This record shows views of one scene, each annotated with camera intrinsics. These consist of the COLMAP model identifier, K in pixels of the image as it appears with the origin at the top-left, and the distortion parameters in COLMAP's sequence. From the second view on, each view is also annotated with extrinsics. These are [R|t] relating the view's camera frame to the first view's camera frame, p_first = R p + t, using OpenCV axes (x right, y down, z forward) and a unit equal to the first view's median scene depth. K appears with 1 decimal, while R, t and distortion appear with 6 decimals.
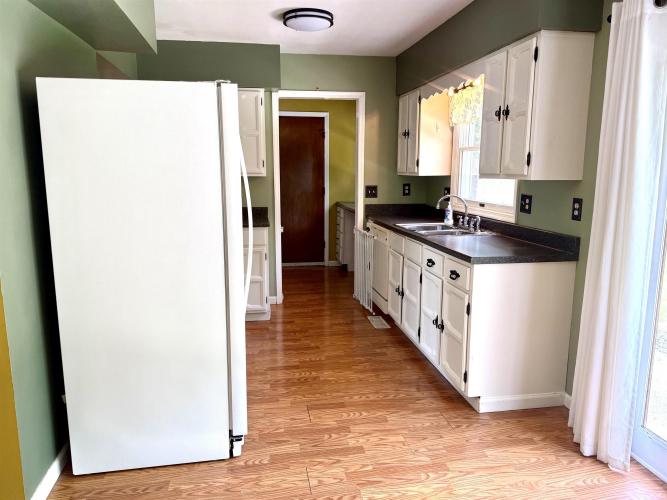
lens RADIAL K [[469.1, 0, 331.1], [0, 469.1, 250.4], [0, 0, 1]] dist [0.010581, -0.000382]
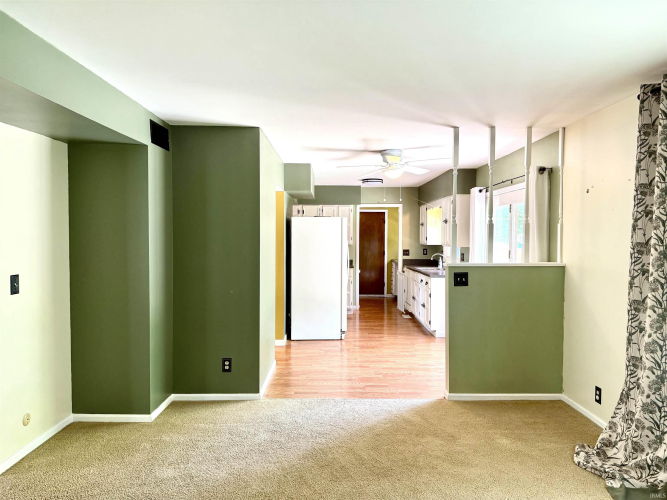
lens RADIAL K [[469.1, 0, 332.4], [0, 469.1, 249.6], [0, 0, 1]] dist [0.010581, -0.000382]
pose [[0.986924, 0.009965, -0.160878, 0.106044], [-0.033157, 0.989293, -0.142128, 0.162355], [0.157739, 0.145603, 0.976687, -1.035647]]
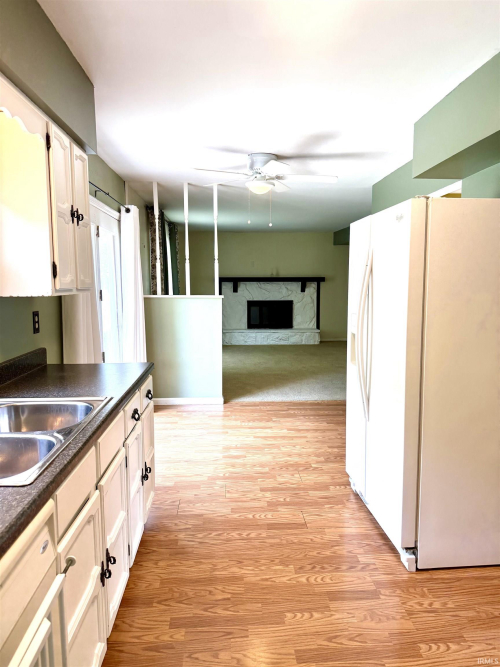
lens RADIAL K [[469.1, 0, 252.0], [0, 469.1, 334.3], [0, 0, 1]] dist [0.010581, -0.000382]
pose [[-0.994423, -0.006010, 0.105295, -0.025270], [0.023656, 0.960225, 0.278222, -0.206256], [-0.102779, 0.279161, -0.954728, 1.193193]]
